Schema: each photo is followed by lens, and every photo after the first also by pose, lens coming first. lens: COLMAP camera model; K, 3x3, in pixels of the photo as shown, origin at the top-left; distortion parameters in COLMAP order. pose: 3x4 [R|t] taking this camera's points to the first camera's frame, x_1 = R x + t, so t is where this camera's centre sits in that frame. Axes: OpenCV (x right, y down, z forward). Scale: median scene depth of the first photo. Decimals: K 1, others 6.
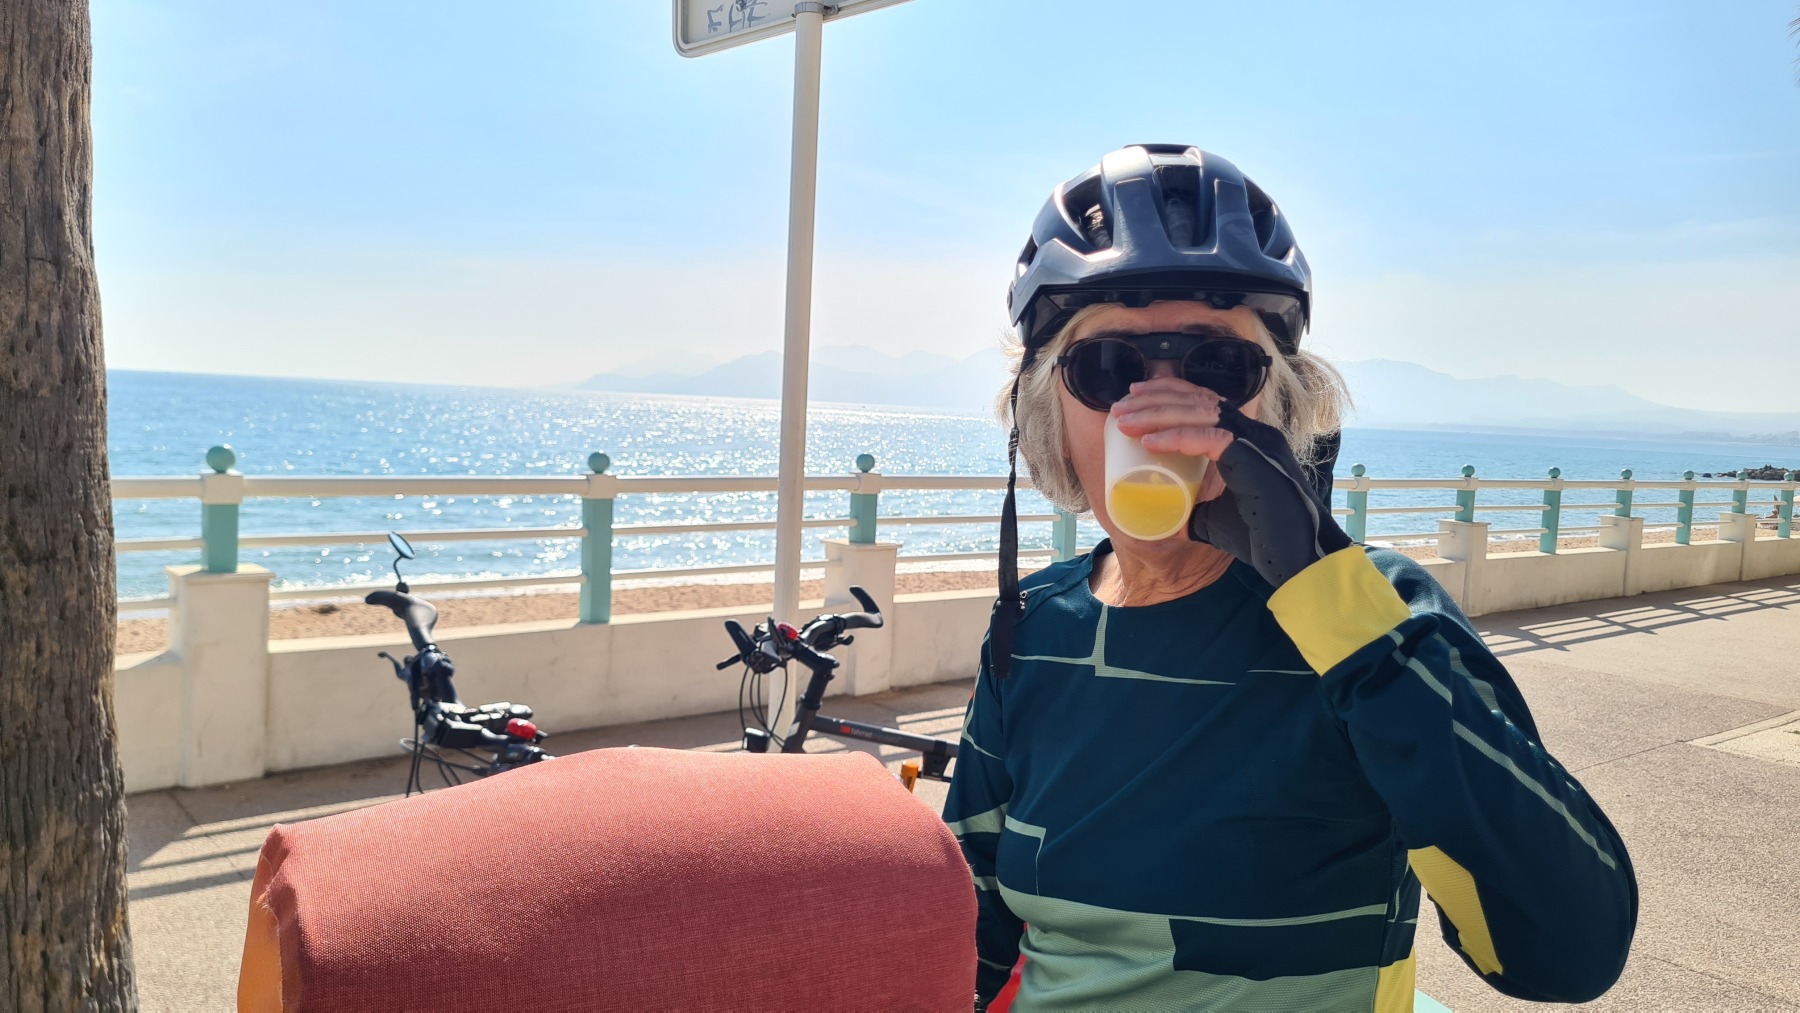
lens RADIAL K [[1440.0, 0, 847.7], [0, 1440.0, 491.5], [0, 0, 1]] dist [0.037436, -0.006911]
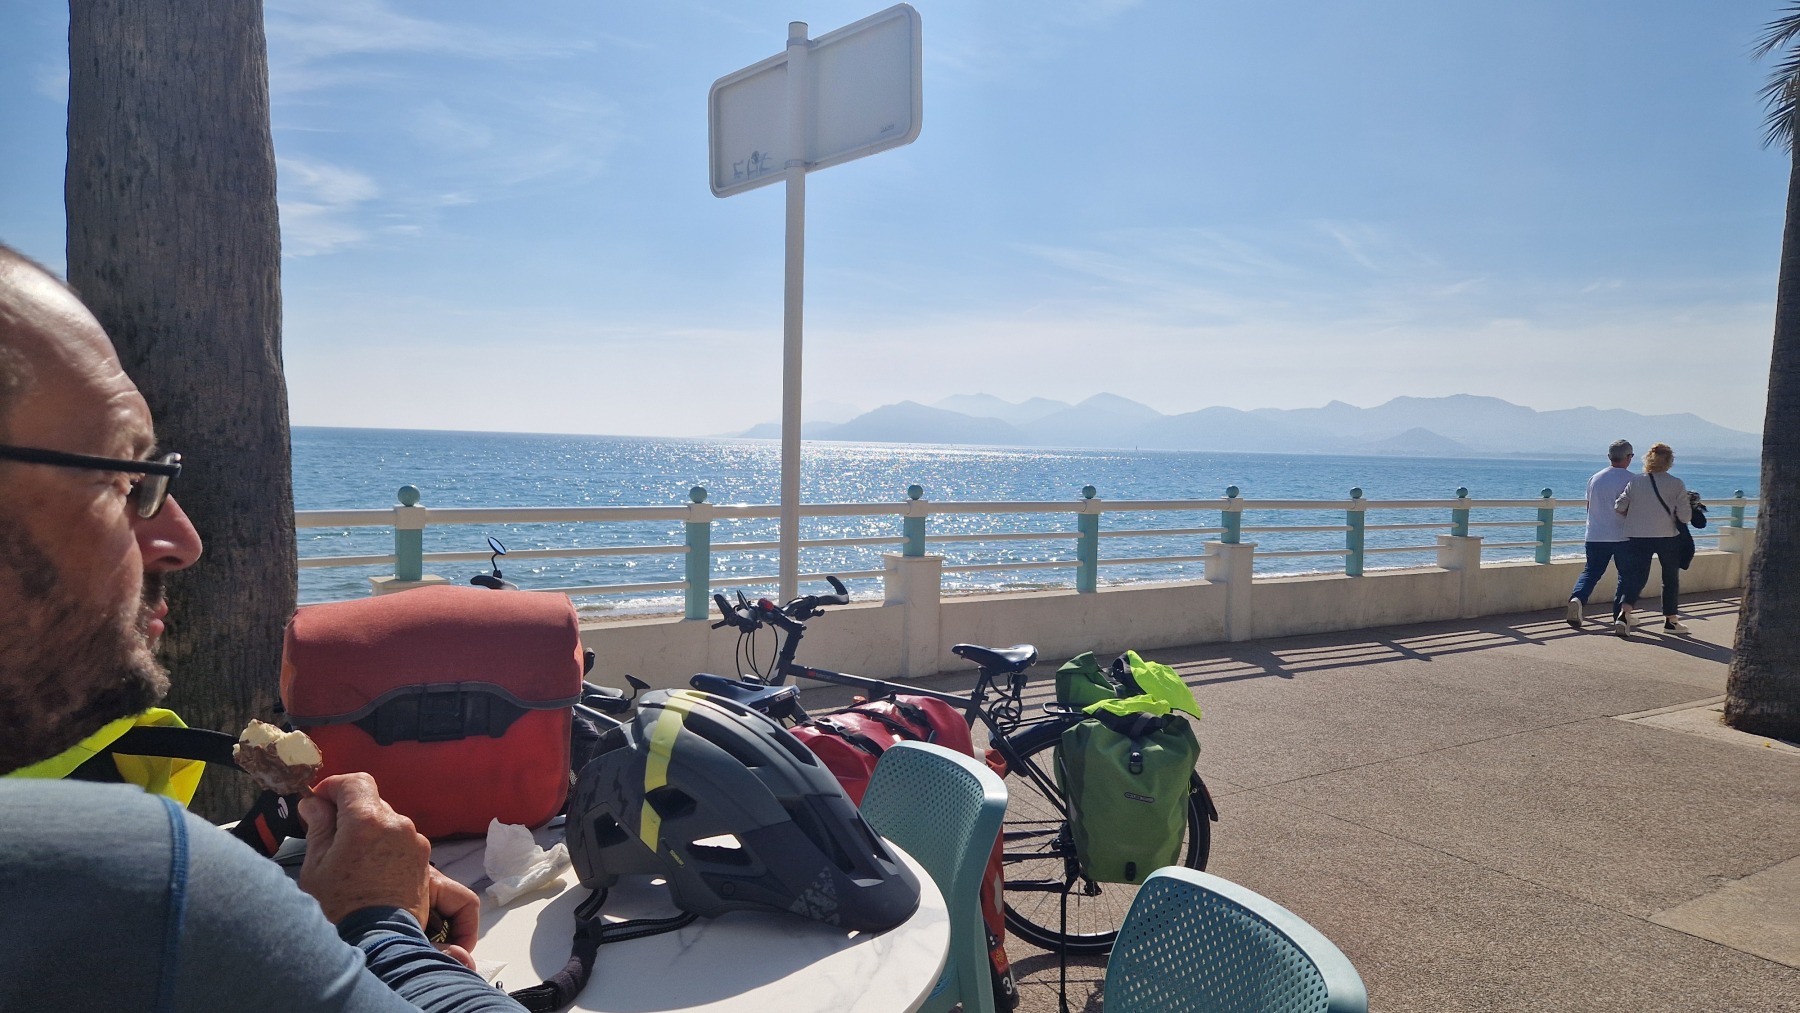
lens RADIAL K [[1211.8, 0, 832.9], [0, 1211.8, 496.3], [0, 0, 1]] dist [0.064644, -0.015764]
pose [[0.995610, -0.016436, -0.092143, 0.153911], [0.014599, 0.999682, -0.020576, 0.017033], [0.092452, 0.019141, 0.995533, -0.223675]]
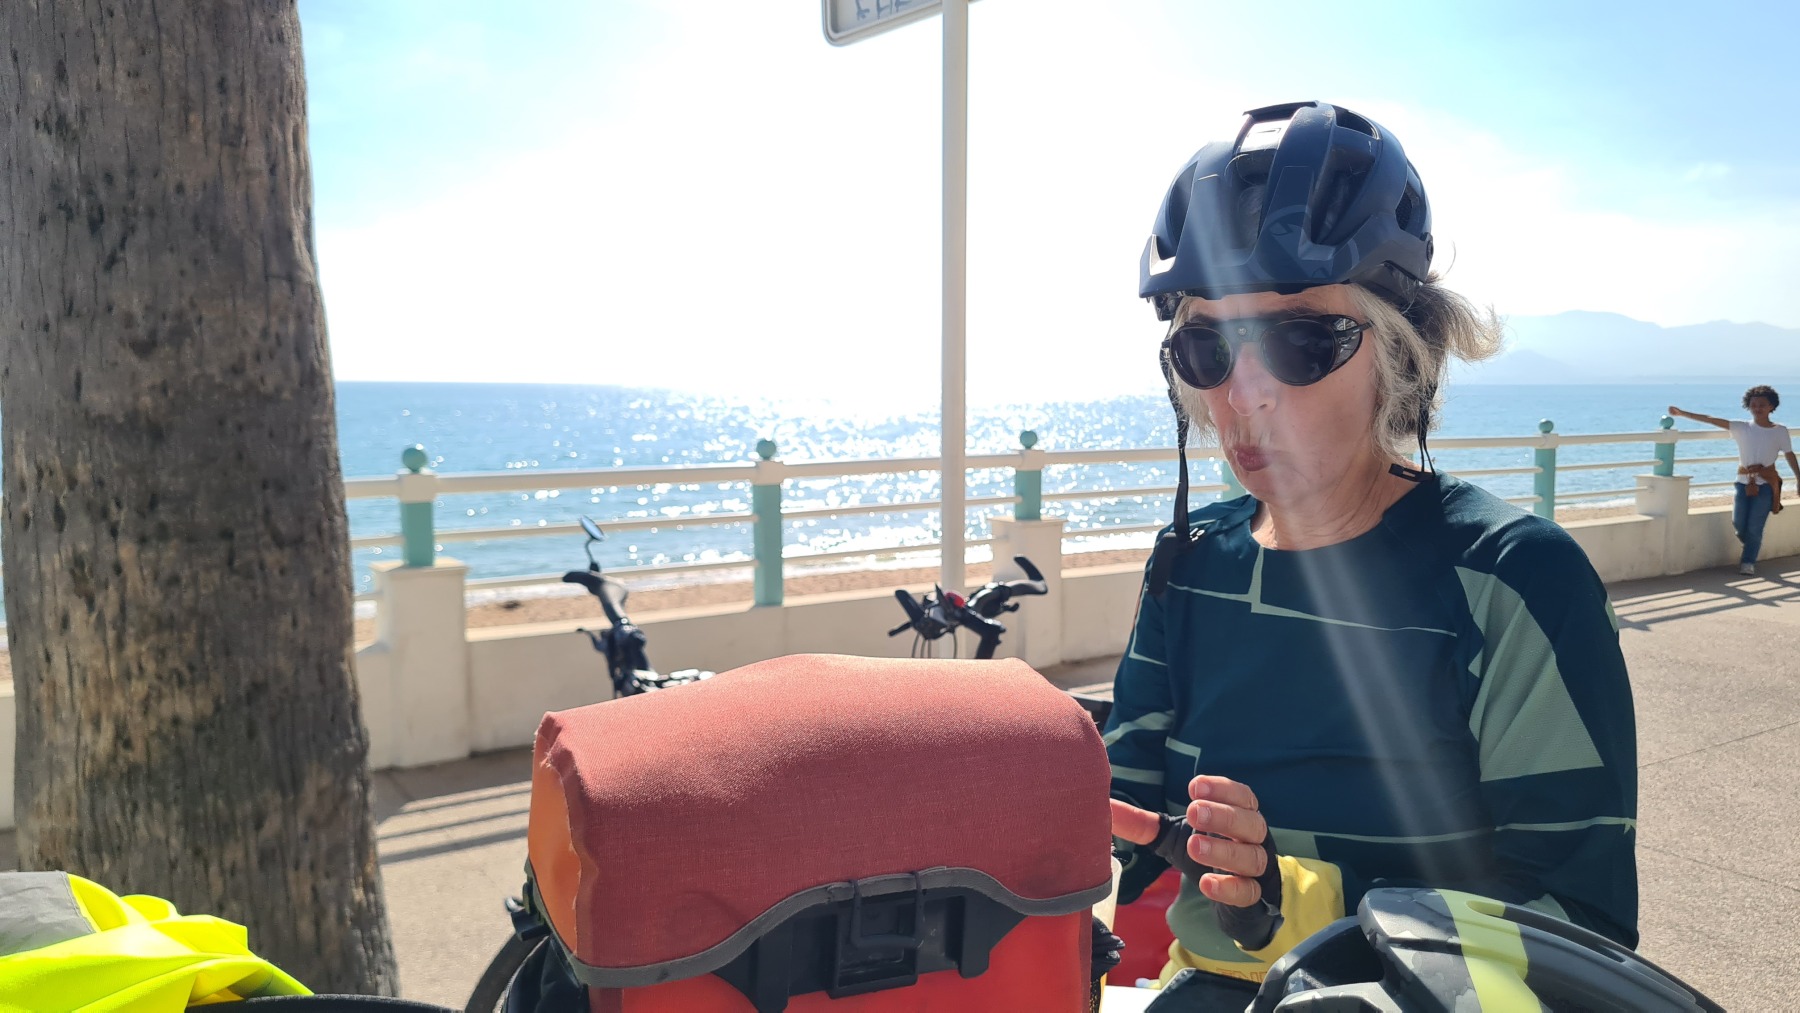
lens RADIAL K [[1440.0, 0, 873.7], [0, 1440.0, 529.8], [0, 0, 1]] dist [0.037436, -0.006911]
pose [[0.994602, -0.035084, -0.097655, 0.003705], [0.038852, 0.998561, 0.036963, 0.006906], [0.096218, -0.040558, 0.994534, -0.043686]]
